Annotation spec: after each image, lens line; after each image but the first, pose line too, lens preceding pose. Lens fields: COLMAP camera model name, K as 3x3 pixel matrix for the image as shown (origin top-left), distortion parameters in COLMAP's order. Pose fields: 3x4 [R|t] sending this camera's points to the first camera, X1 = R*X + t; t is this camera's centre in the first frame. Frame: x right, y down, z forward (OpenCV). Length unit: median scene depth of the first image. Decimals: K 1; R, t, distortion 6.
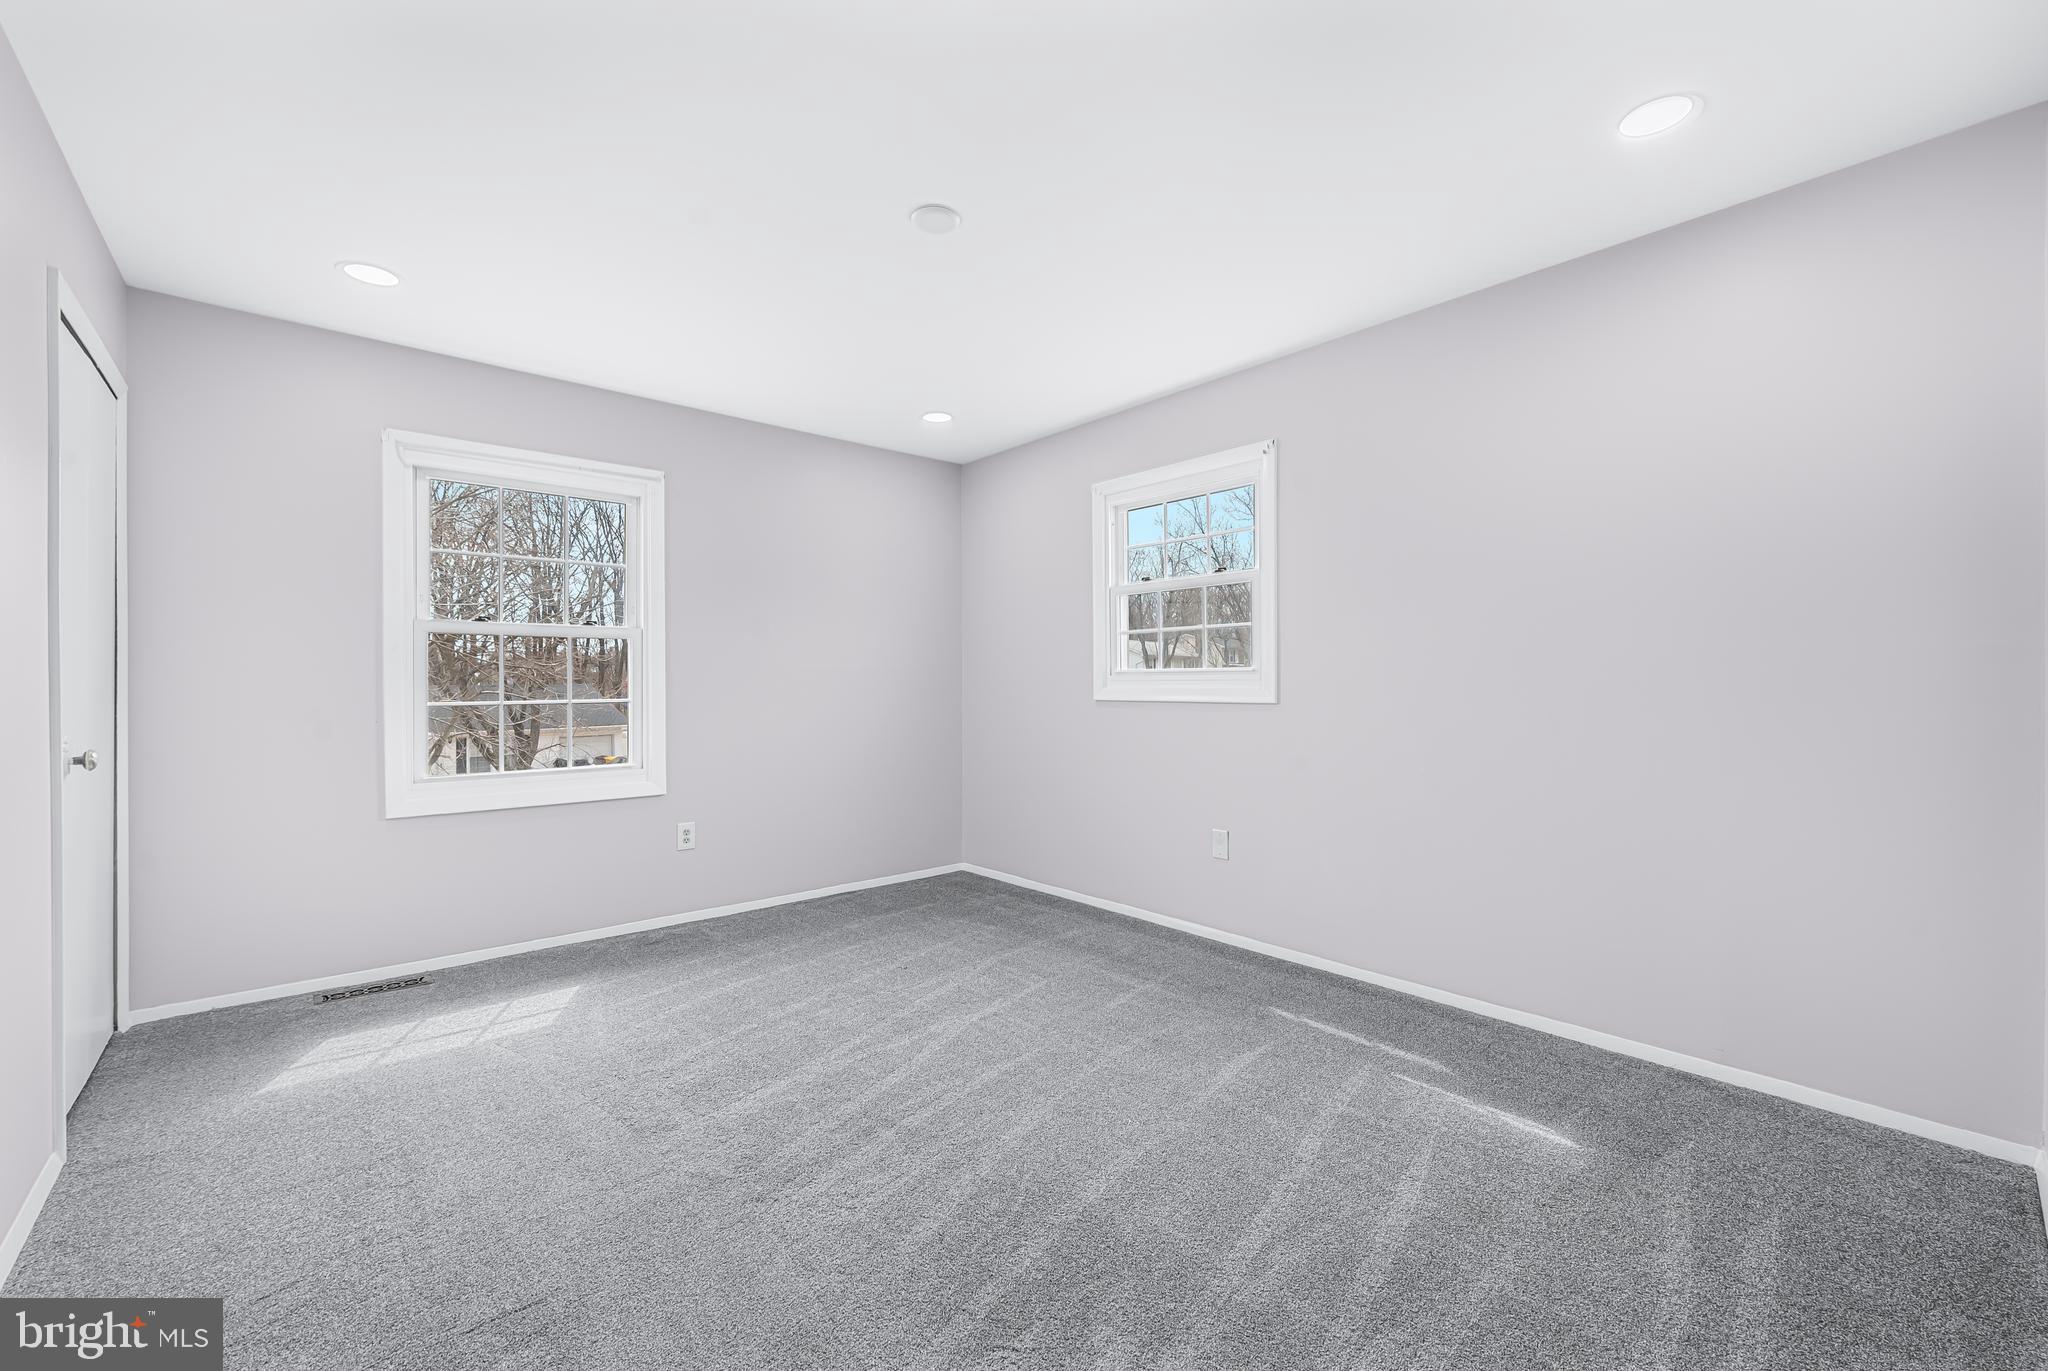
lens RADIAL K [[821.8, 0, 1027.7], [0, 821.8, 685.5], [0, 0, 1]] dist [-0.005300, -0.000398]
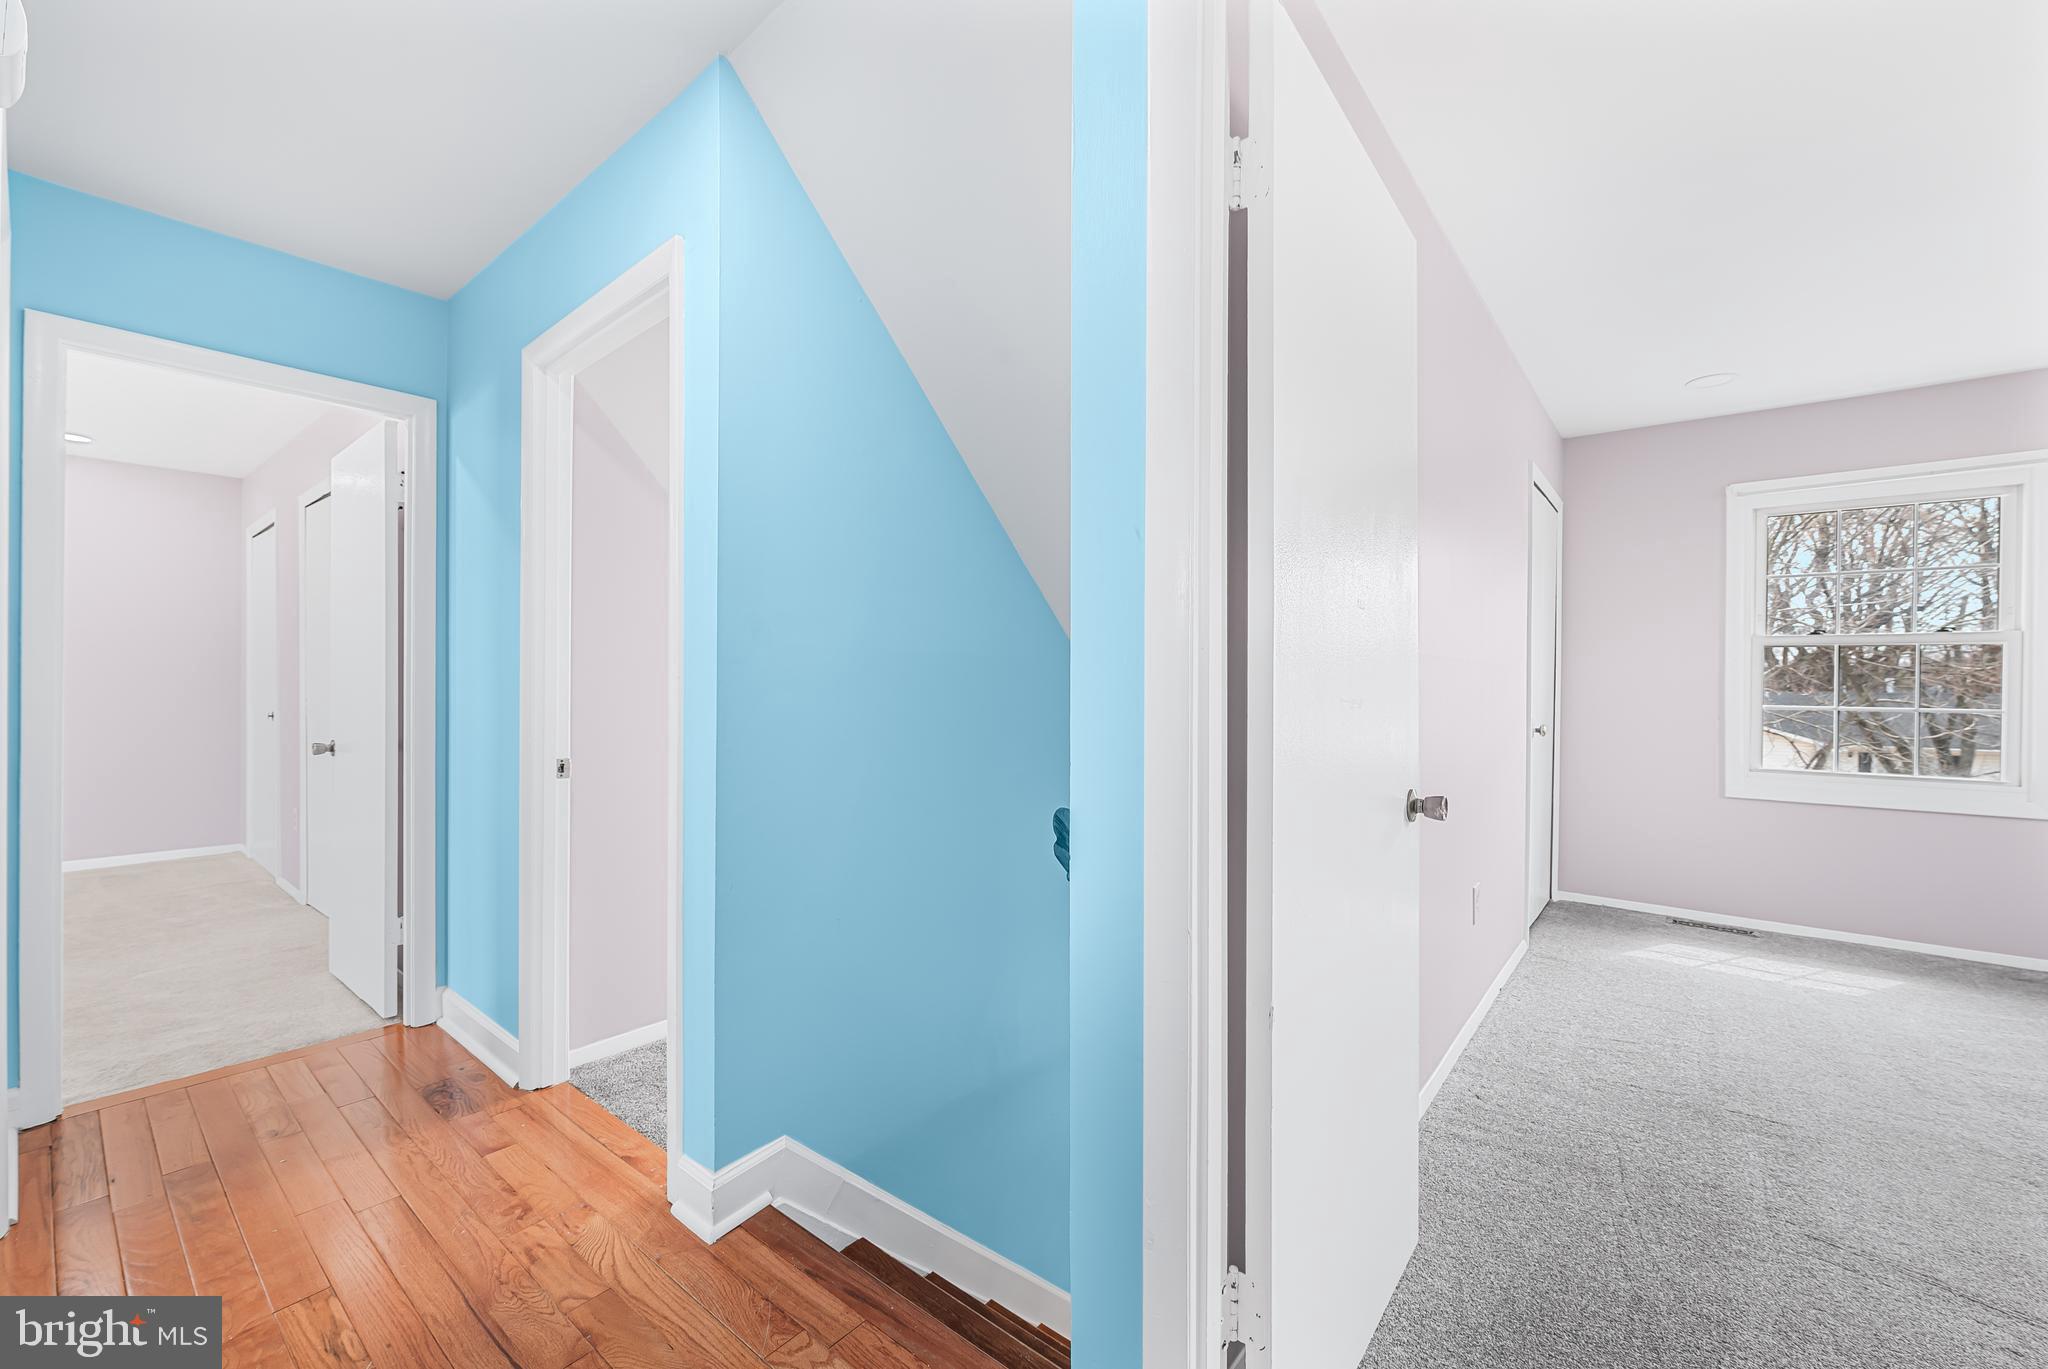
lens RADIAL K [[821.8, 0, 1027.7], [0, 821.8, 684.5], [0, 0, 1]] dist [-0.005300, -0.000398]
pose [[0.160228, 0.006182, -0.987061, 0.322604], [-0.011943, 0.999919, 0.004324, -0.001690], [0.987008, 0.011095, 0.160289, -0.294578]]
